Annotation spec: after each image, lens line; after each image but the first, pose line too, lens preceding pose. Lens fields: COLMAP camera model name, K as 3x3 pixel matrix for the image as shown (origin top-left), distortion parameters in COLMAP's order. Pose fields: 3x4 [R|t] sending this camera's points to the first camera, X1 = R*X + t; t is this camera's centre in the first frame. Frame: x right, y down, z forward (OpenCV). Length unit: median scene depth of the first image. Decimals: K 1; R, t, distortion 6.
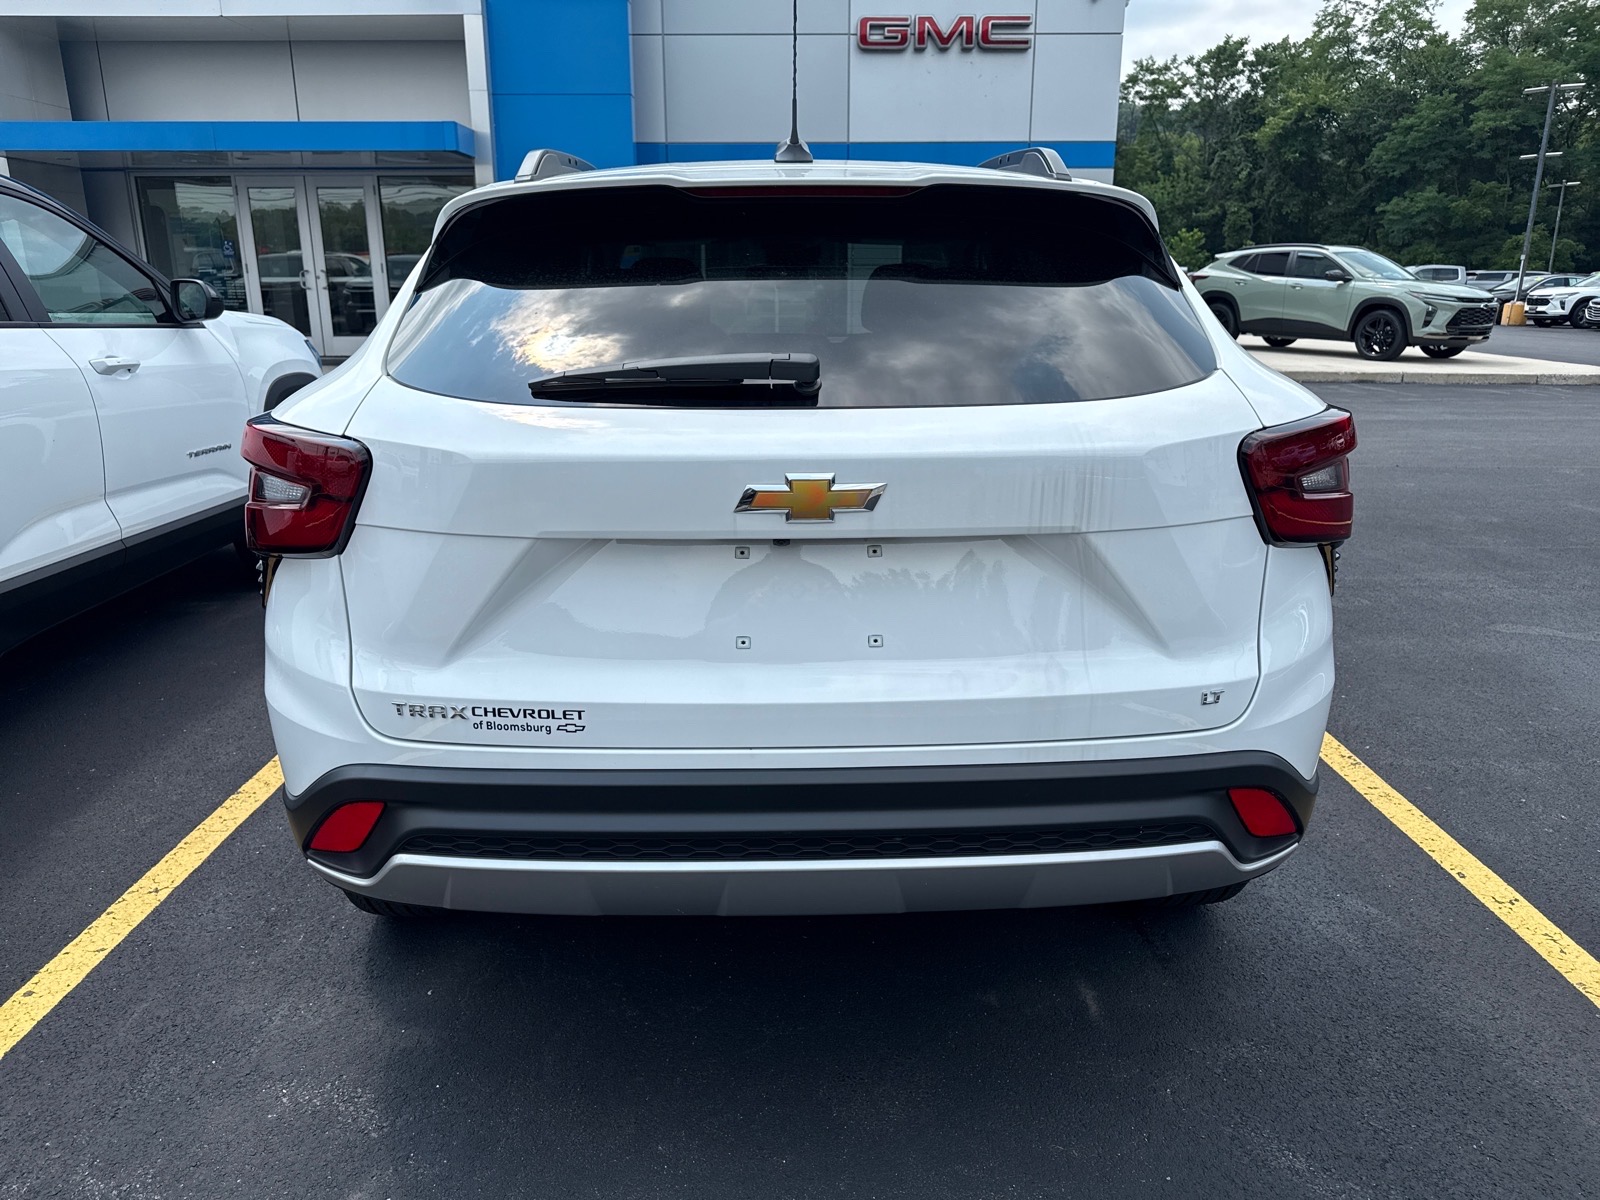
lens RADIAL K [[1151.6, 0, 800.0], [0, 1151.6, 600.0], [0, 0, 1]] dist [0.002986, 0.005495]
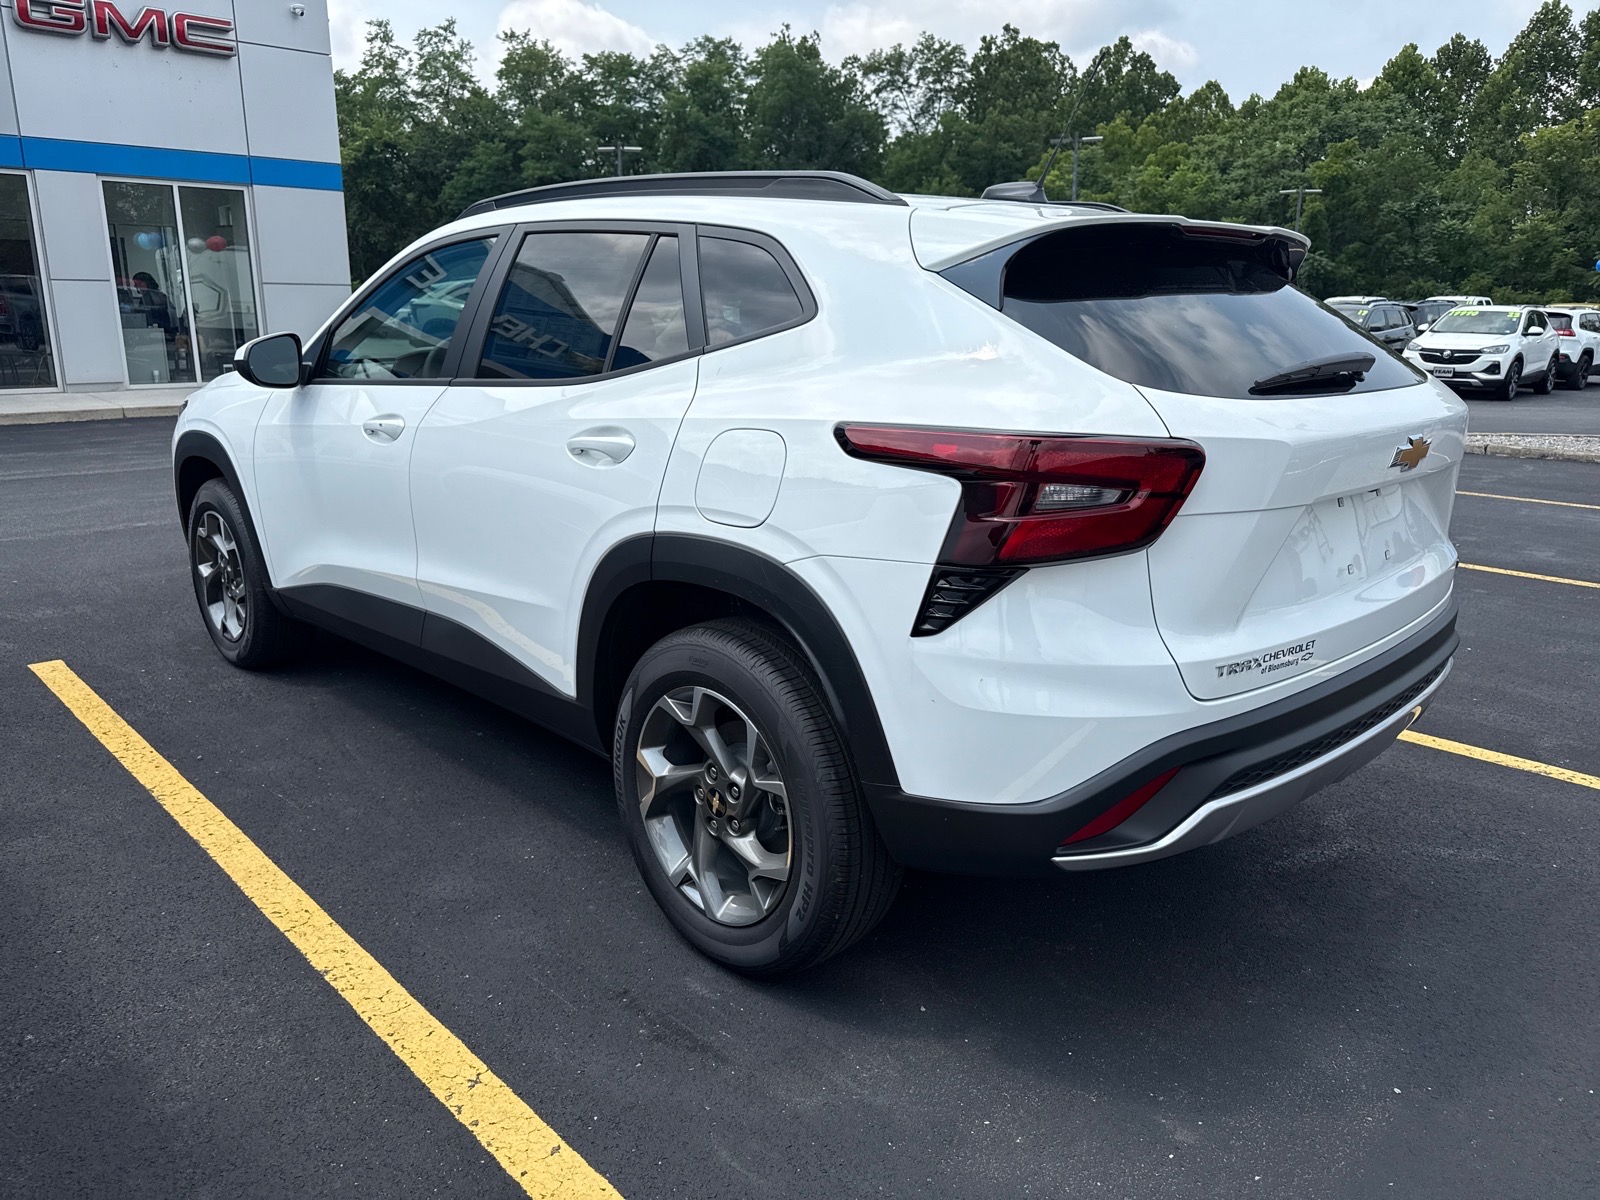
lens RADIAL K [[1151.6, 0, 800.0], [0, 1151.6, 600.0], [0, 0, 1]] dist [0.002986, 0.005495]
pose [[0.738788, -0.162526, 0.654047, -0.145098], [0.177082, 0.983199, 0.044292, -0.010326], [-0.650257, 0.083098, 0.755156, 0.042442]]
